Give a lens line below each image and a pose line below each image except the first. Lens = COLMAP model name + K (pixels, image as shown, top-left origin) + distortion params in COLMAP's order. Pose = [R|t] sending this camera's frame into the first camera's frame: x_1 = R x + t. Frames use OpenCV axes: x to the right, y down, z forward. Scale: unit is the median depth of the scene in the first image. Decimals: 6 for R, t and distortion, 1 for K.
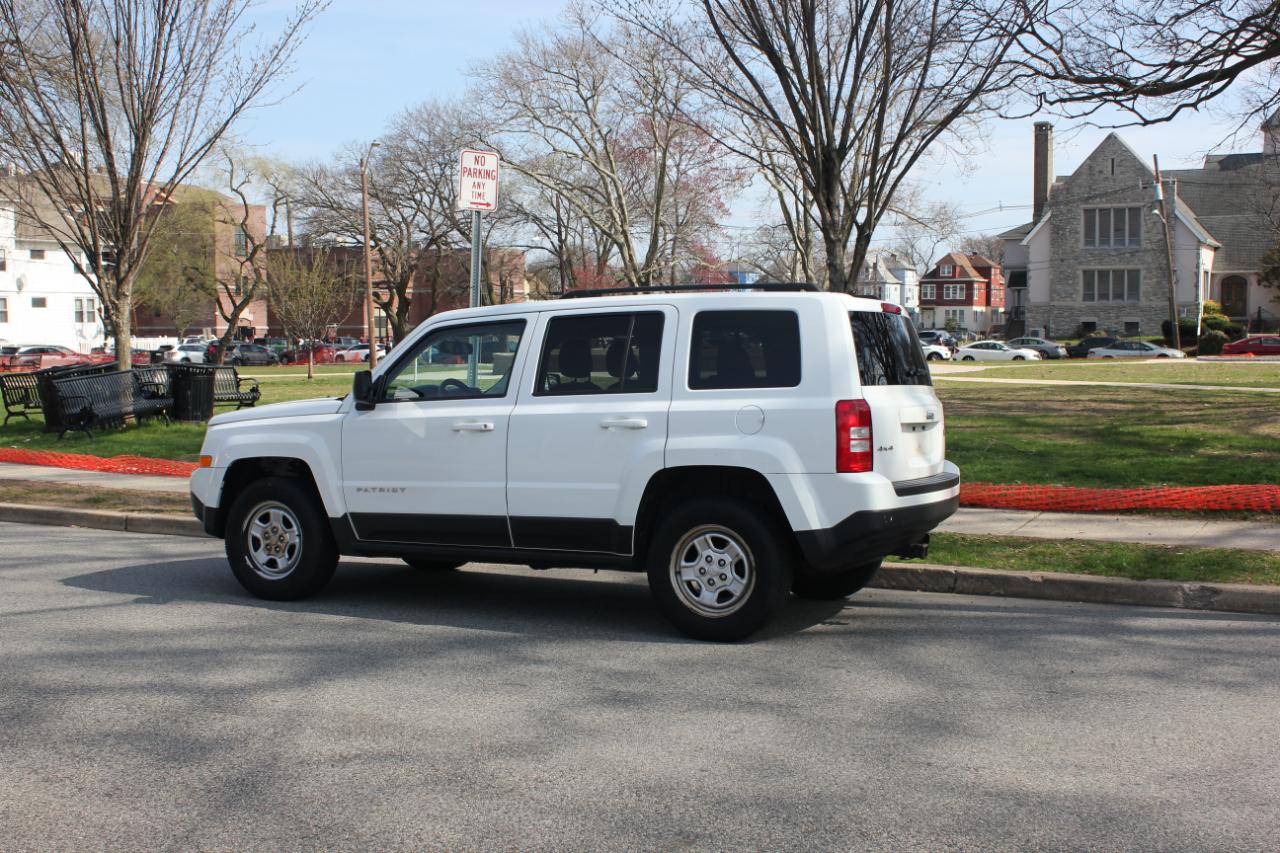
lens RADIAL K [[1729.0, 0, 640.0], [0, 1729.0, 426.5], [0, 0, 1]] dist [-0.099988, 0.049401]
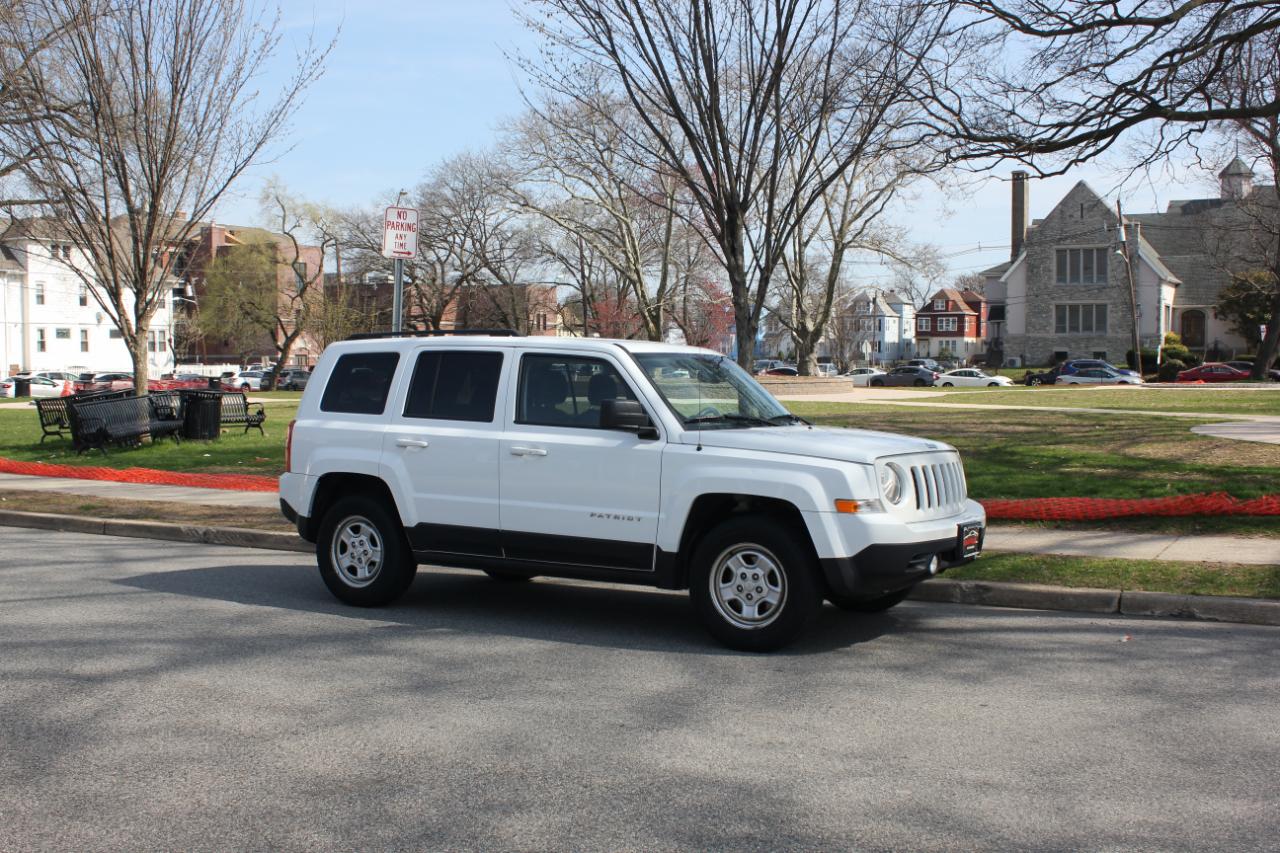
lens RADIAL K [[1592.5, 0, 672.8], [0, 1592.5, 424.2], [0, 0, 1]] dist [-0.122485, 0.014164]
pose [[0.999648, 0.002279, -0.026451, 0.040877], [-0.002632, 0.999908, -0.013308, -0.000396], [0.026418, 0.013373, 0.999562, -0.018457]]
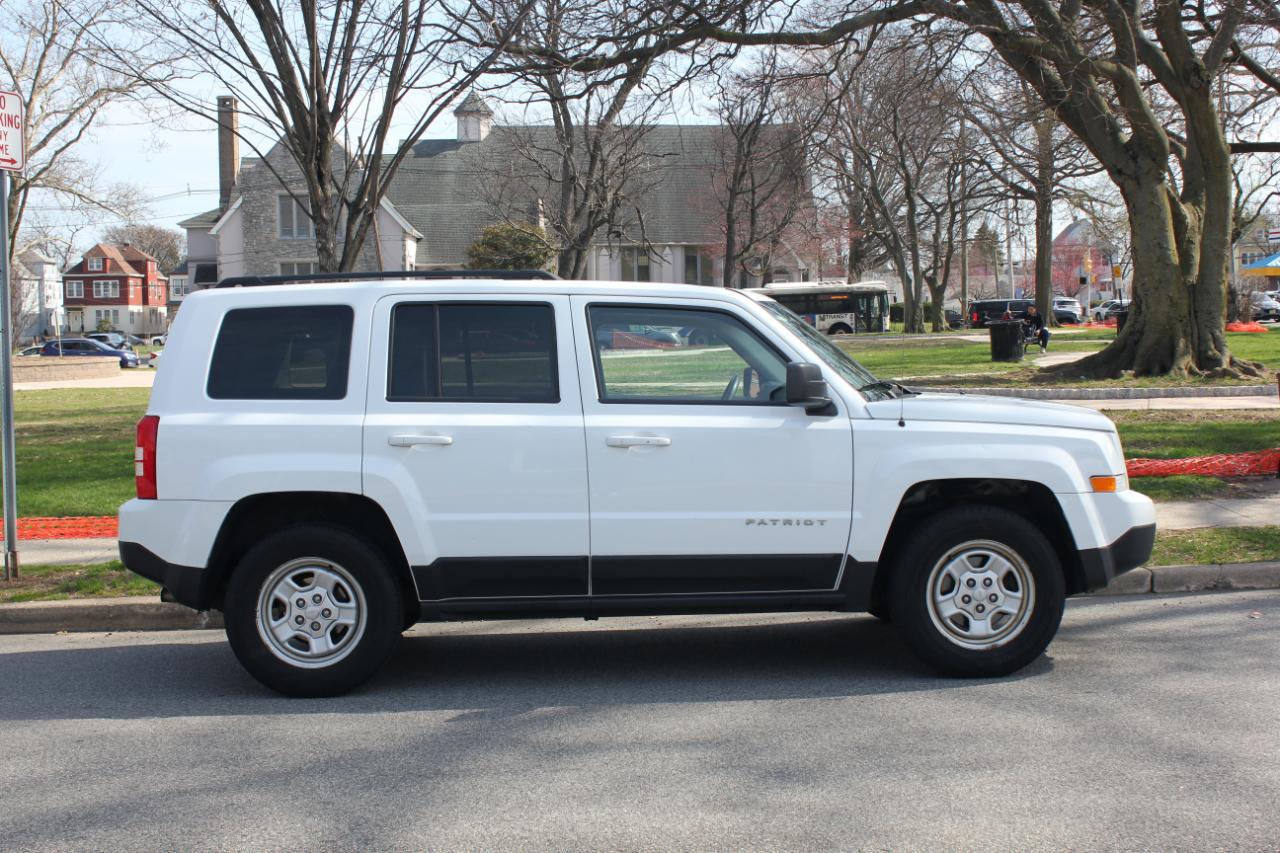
lens RADIAL K [[1885.9, 0, 640.0], [0, 1885.9, 426.5], [0, 0, 1]] dist [-0.029730, 0.012525]
pose [[0.827299, -0.043048, 0.560110, -0.152478], [0.047548, 0.998848, 0.006538, -0.002972], [-0.559746, 0.021223, 0.828392, 0.081086]]
